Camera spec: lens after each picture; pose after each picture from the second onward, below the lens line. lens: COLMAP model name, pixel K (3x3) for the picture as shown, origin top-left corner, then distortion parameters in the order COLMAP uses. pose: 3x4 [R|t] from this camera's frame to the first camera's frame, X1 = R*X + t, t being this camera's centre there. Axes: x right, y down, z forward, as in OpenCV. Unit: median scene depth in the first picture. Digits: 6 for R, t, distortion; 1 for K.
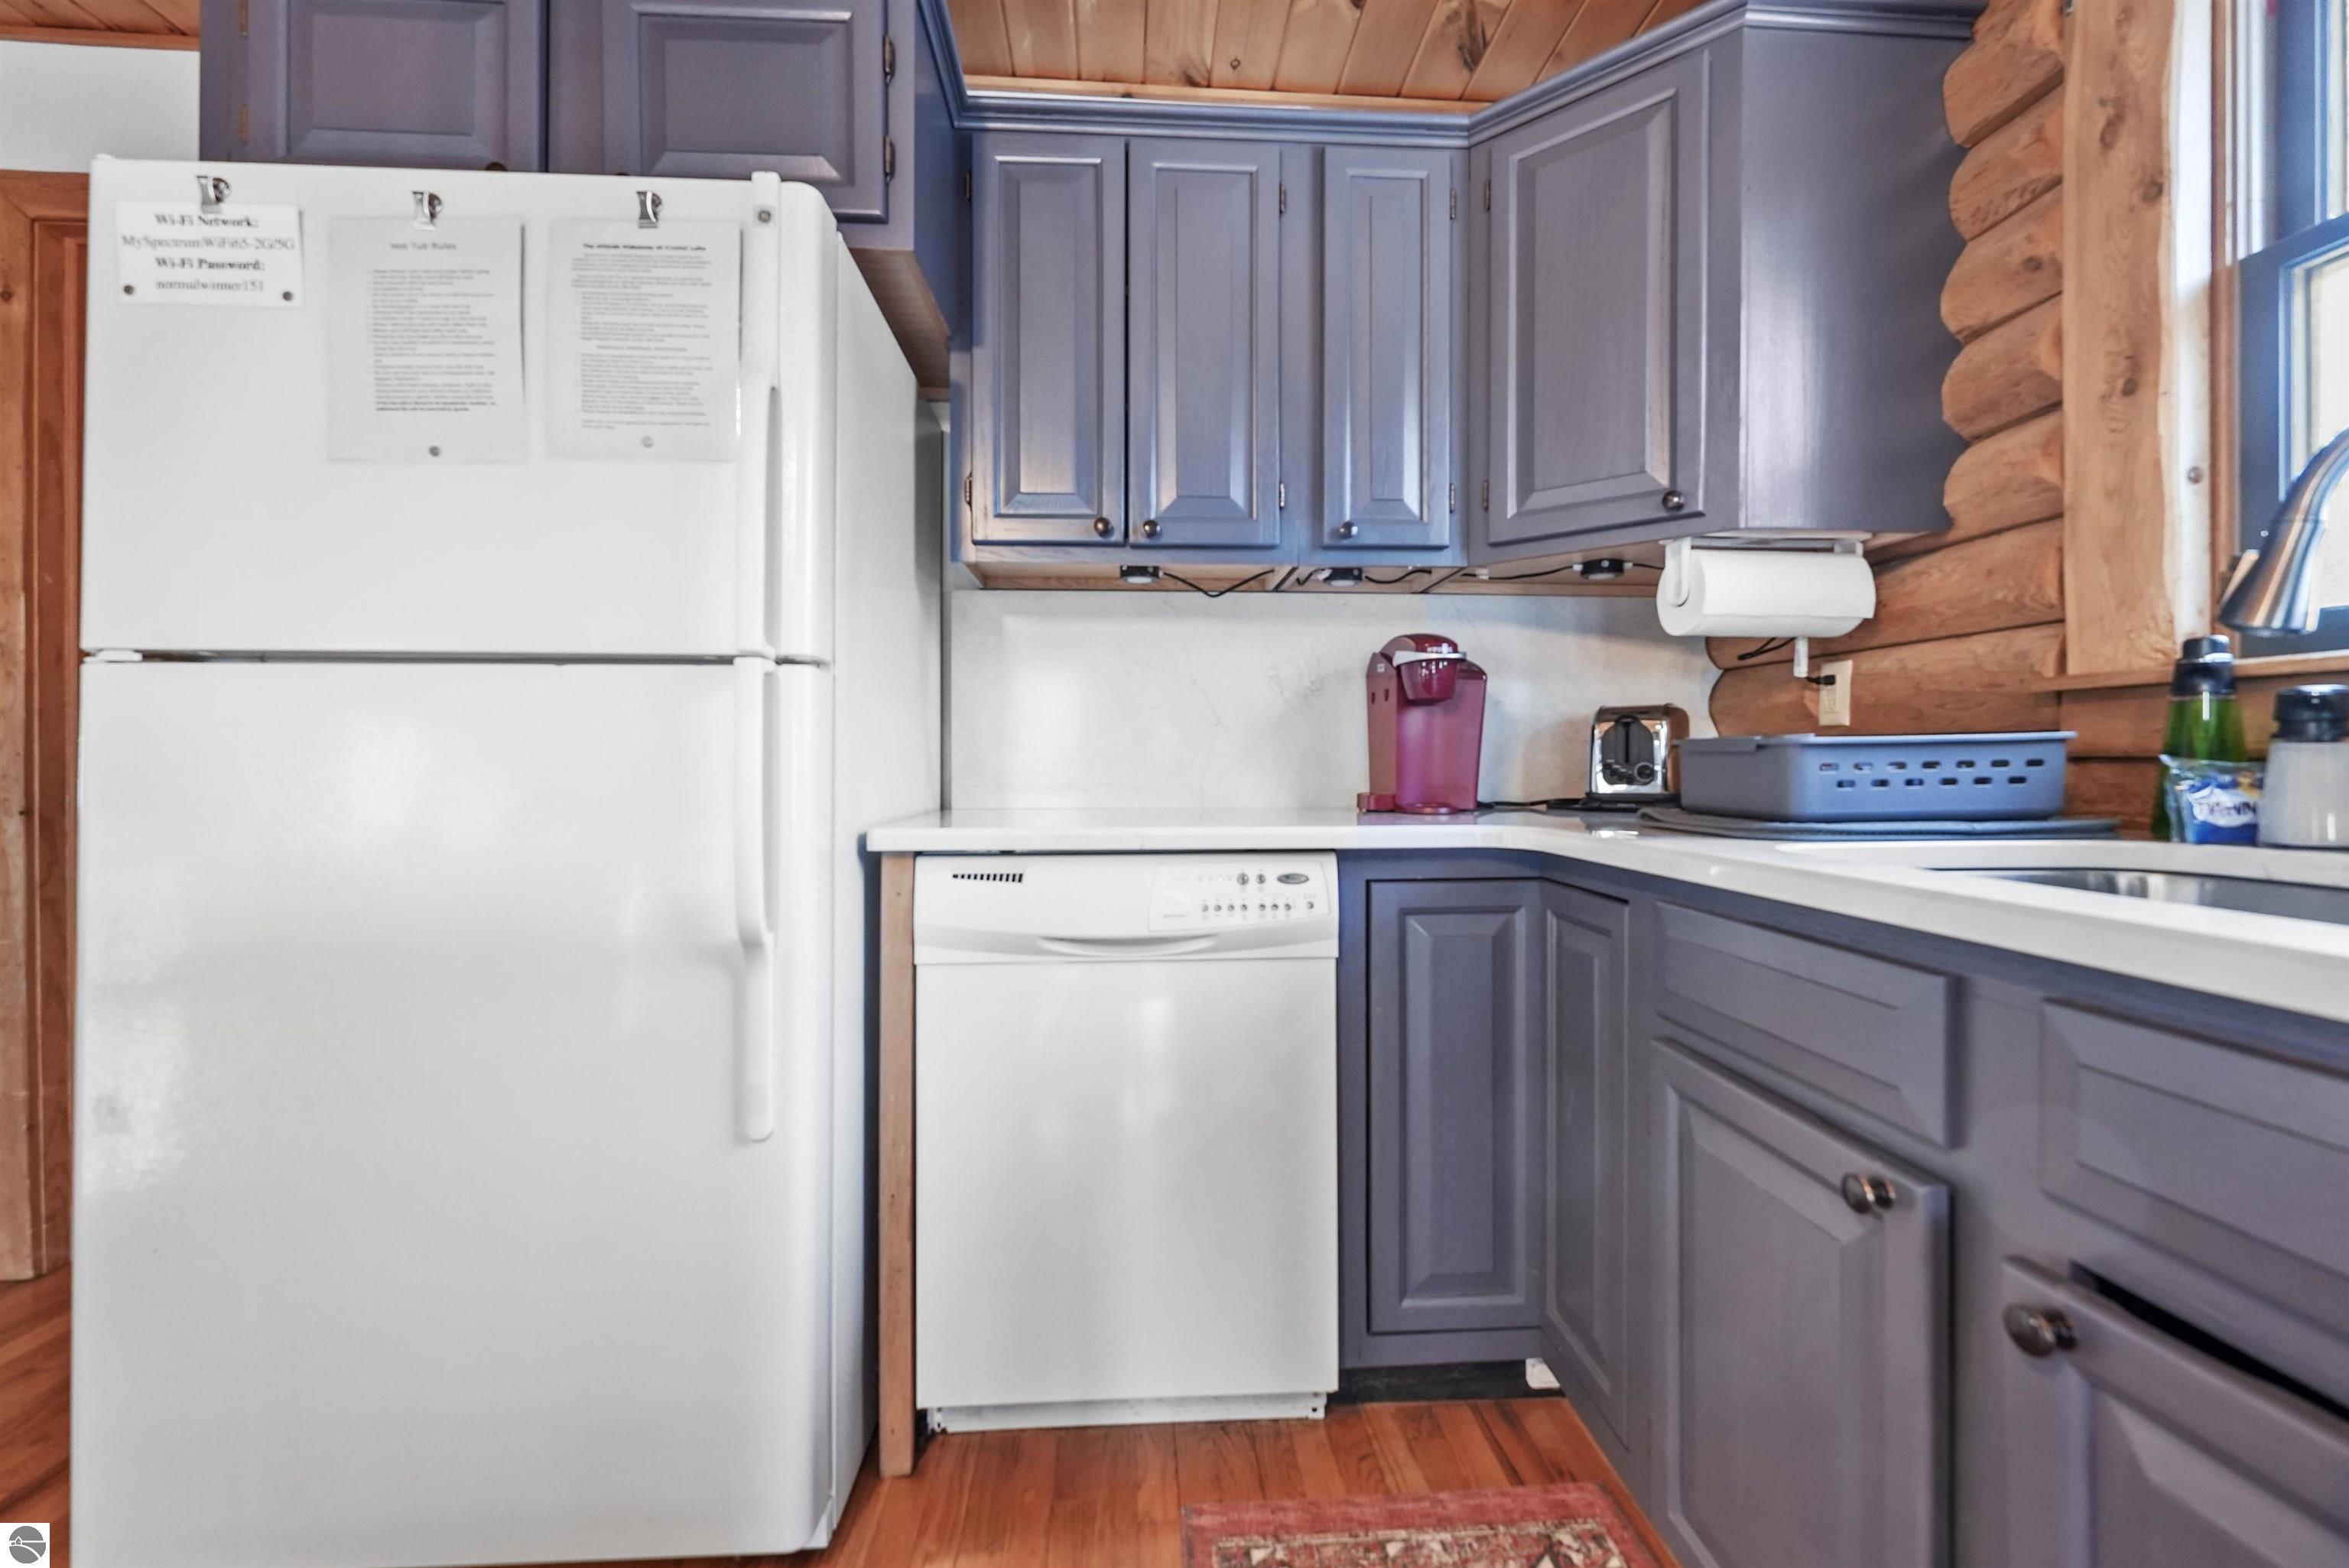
lens RADIAL K [[966.0, 0, 1177.9], [0, 966.0, 761.7], [0, 0, 1]] dist [0.000302, 0.000485]
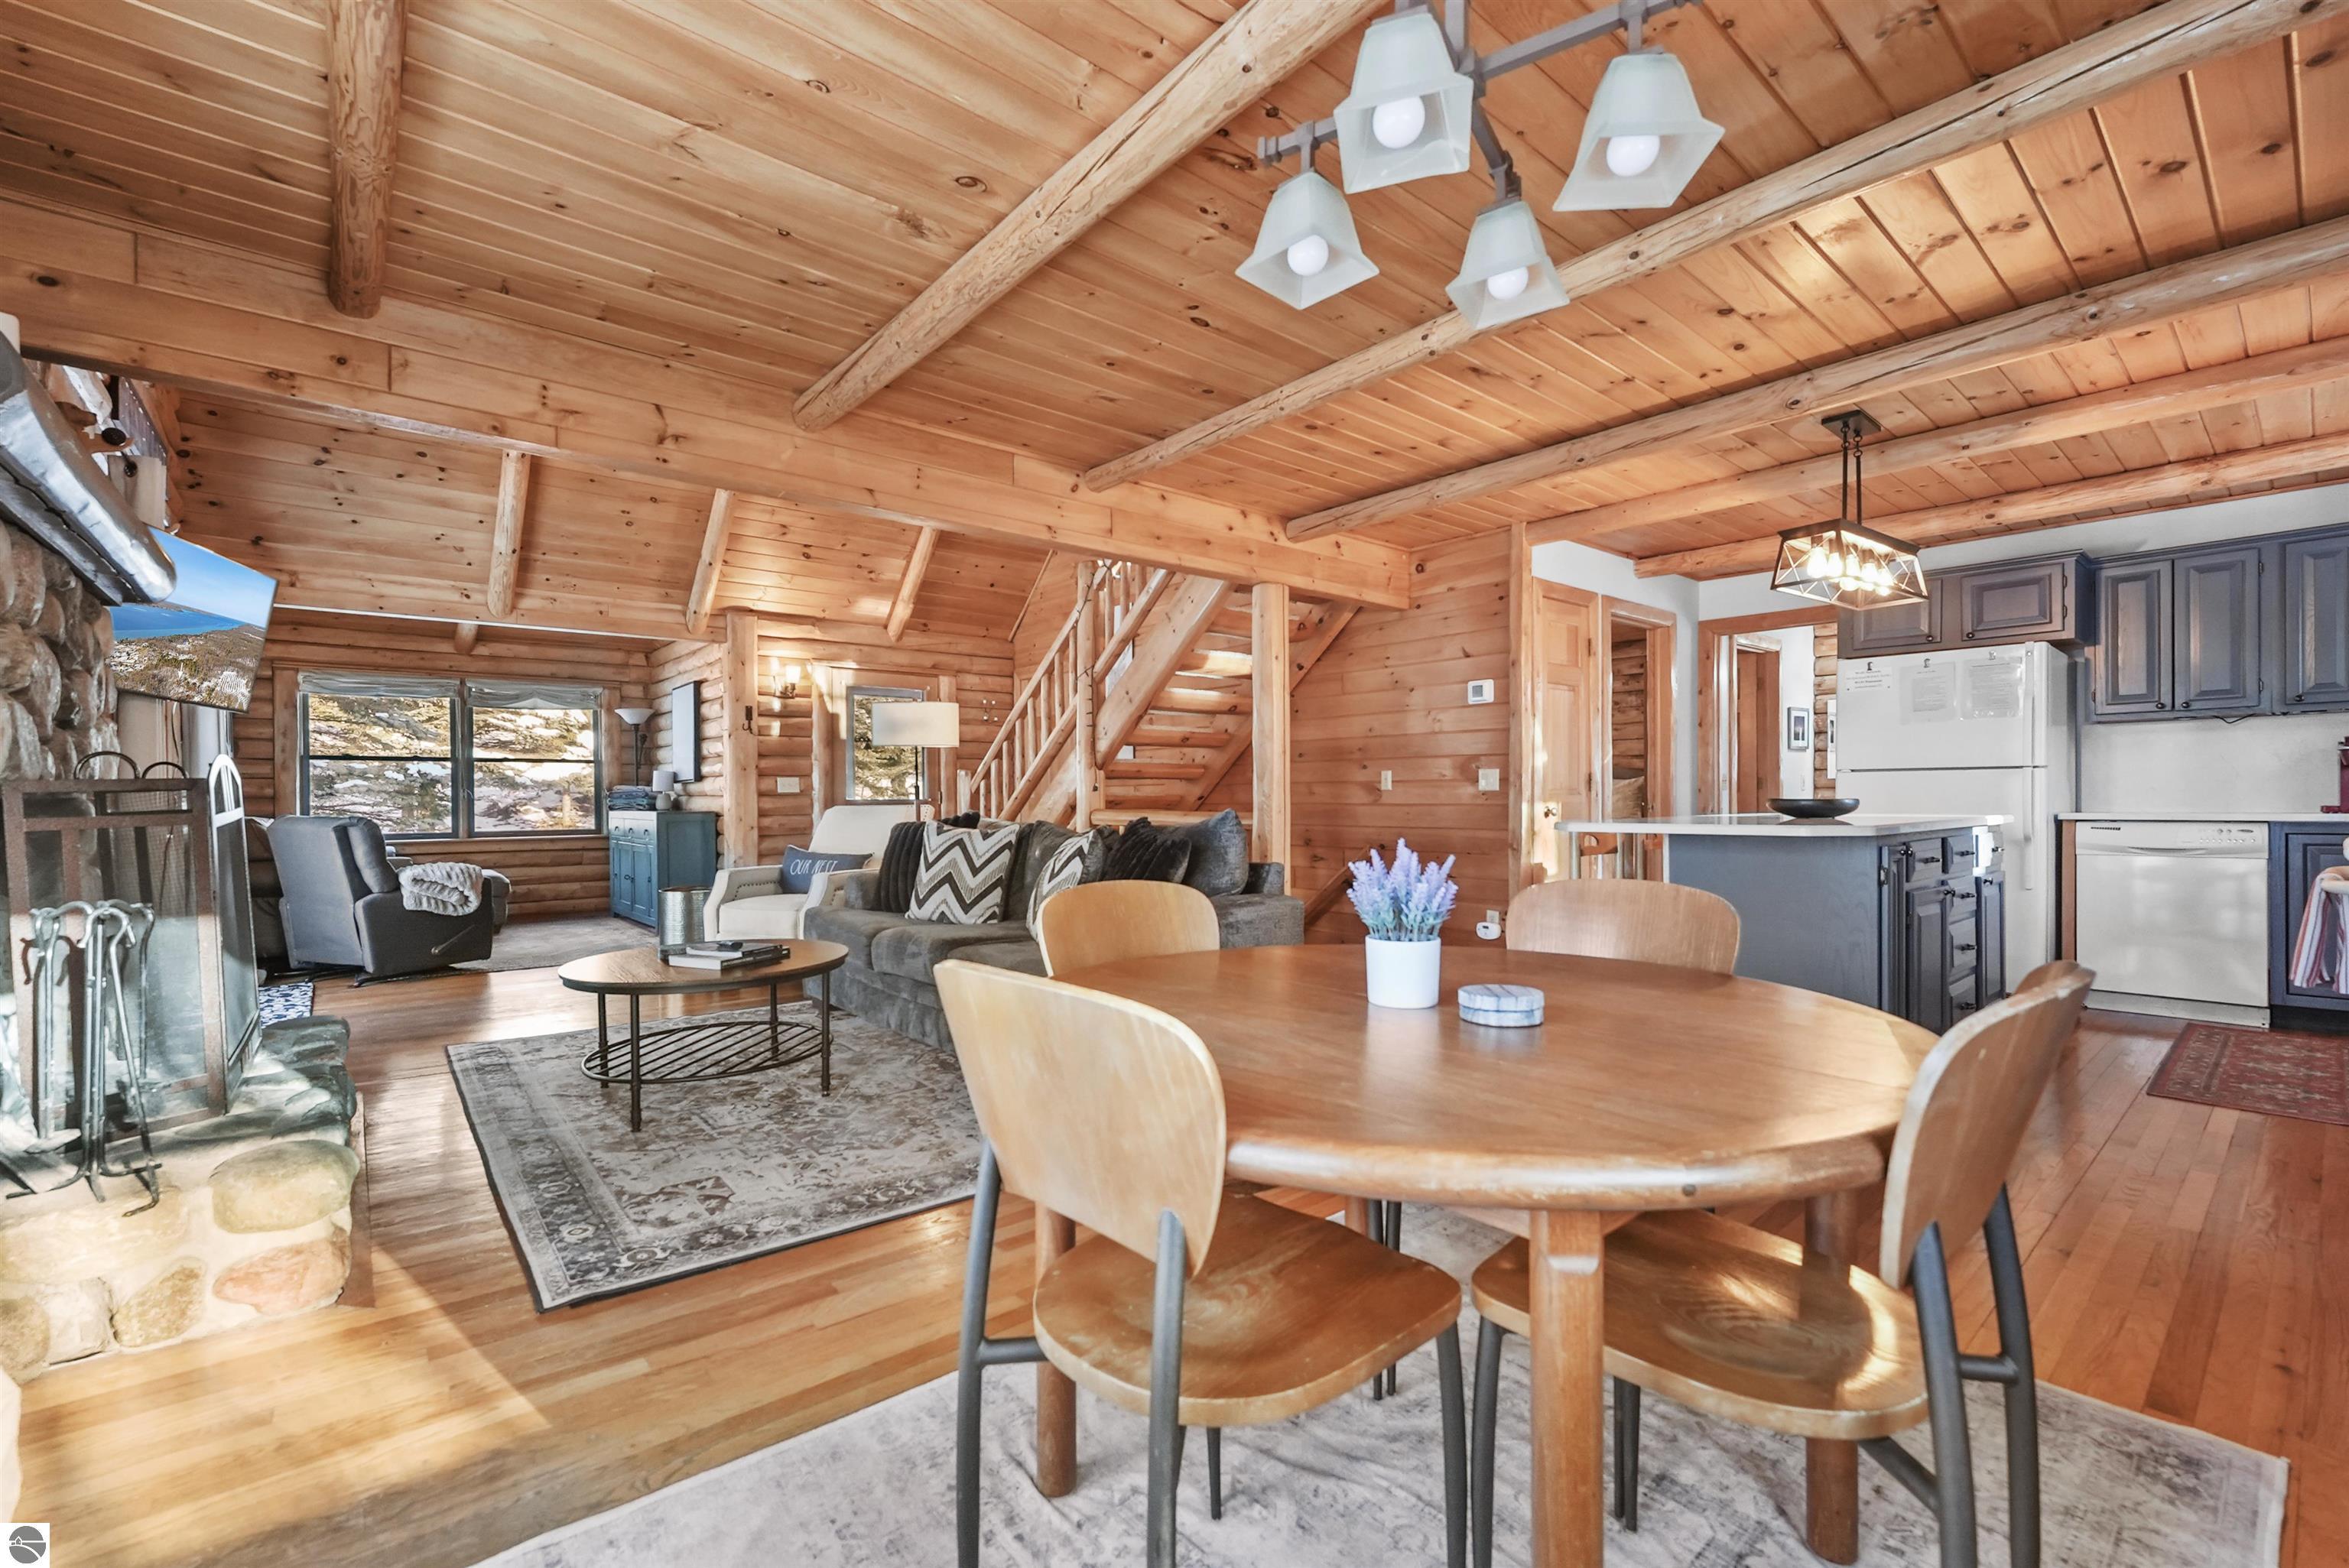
lens RADIAL K [[966.0, 0, 1177.2], [0, 966.0, 801.5], [0, 0, 1]] dist [0.000302, 0.000485]
pose [[0.602524, -0.003676, -0.798092, 0.475892], [0.004644, 0.999989, -0.001100, 0.017205], [0.798087, -0.003043, 0.602534, -3.180659]]
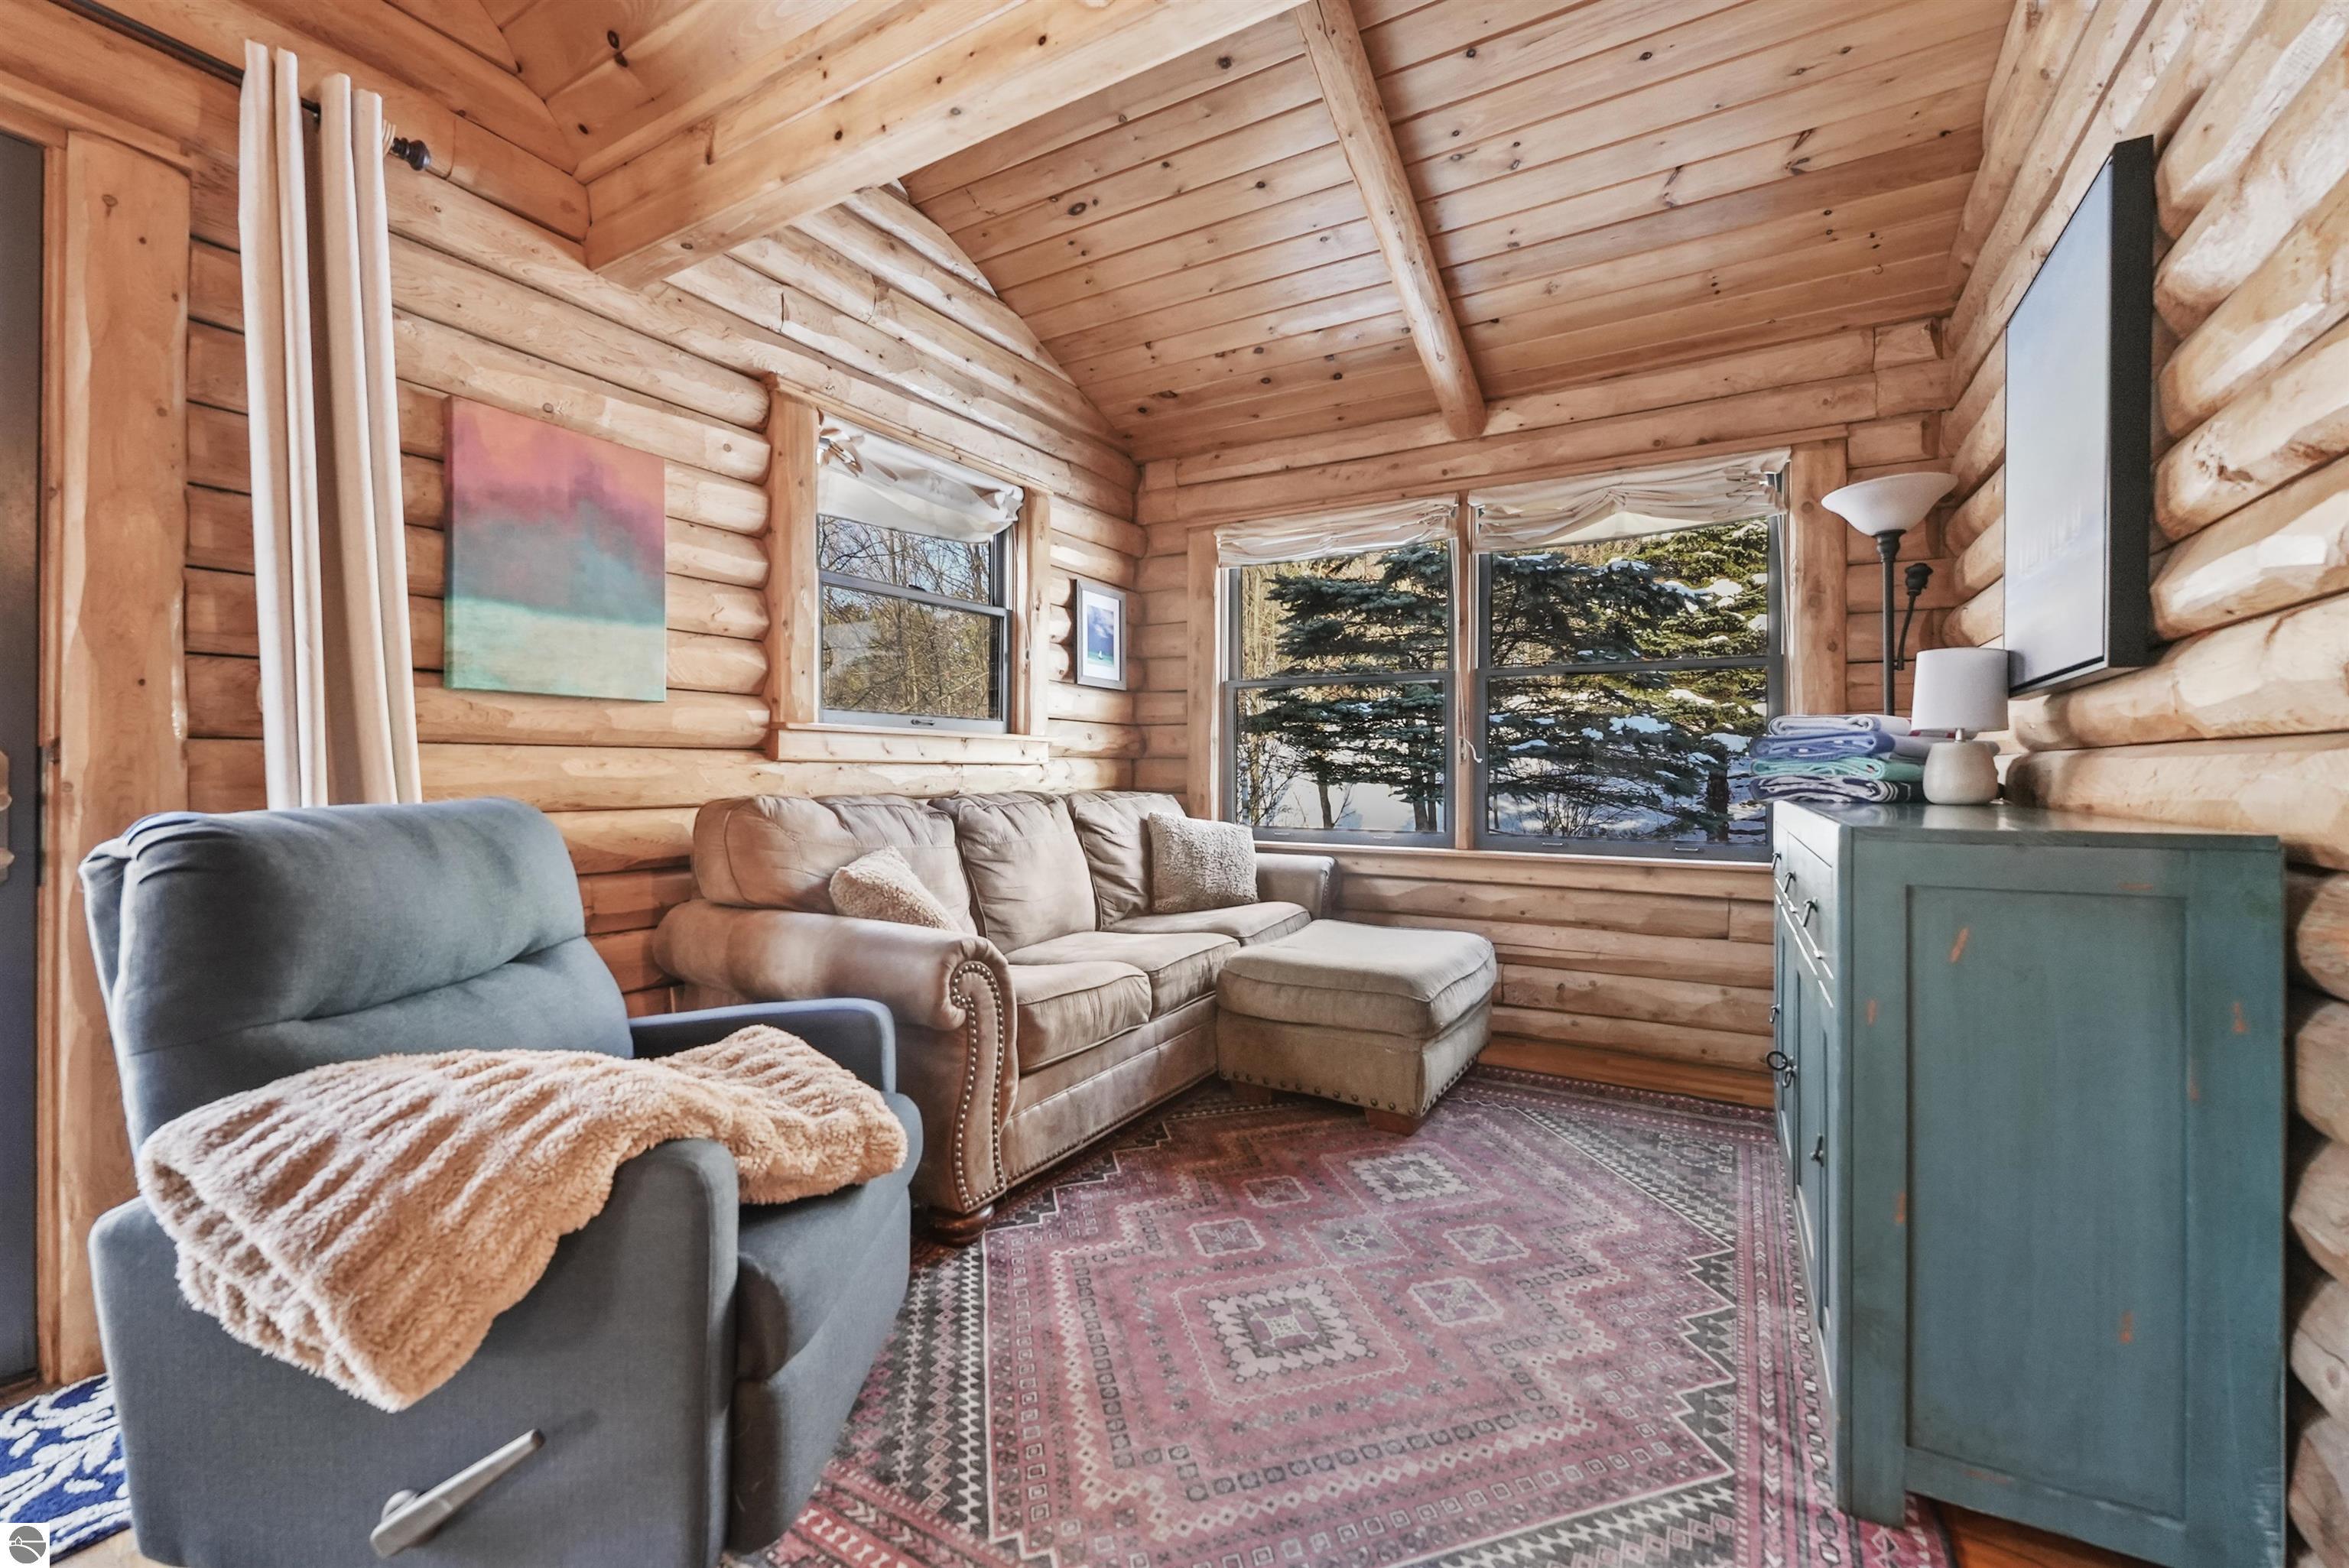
lens RADIAL K [[966.0, 0, 1168.3], [0, 966.0, 773.1], [0, 0, 1]] dist [0.000302, 0.000485]
pose [[-0.554093, -0.003387, -0.832448, -3.922310], [-0.008987, 0.999958, 0.001913, 0.008610], [0.832406, 0.008541, -0.554100, -2.367298]]
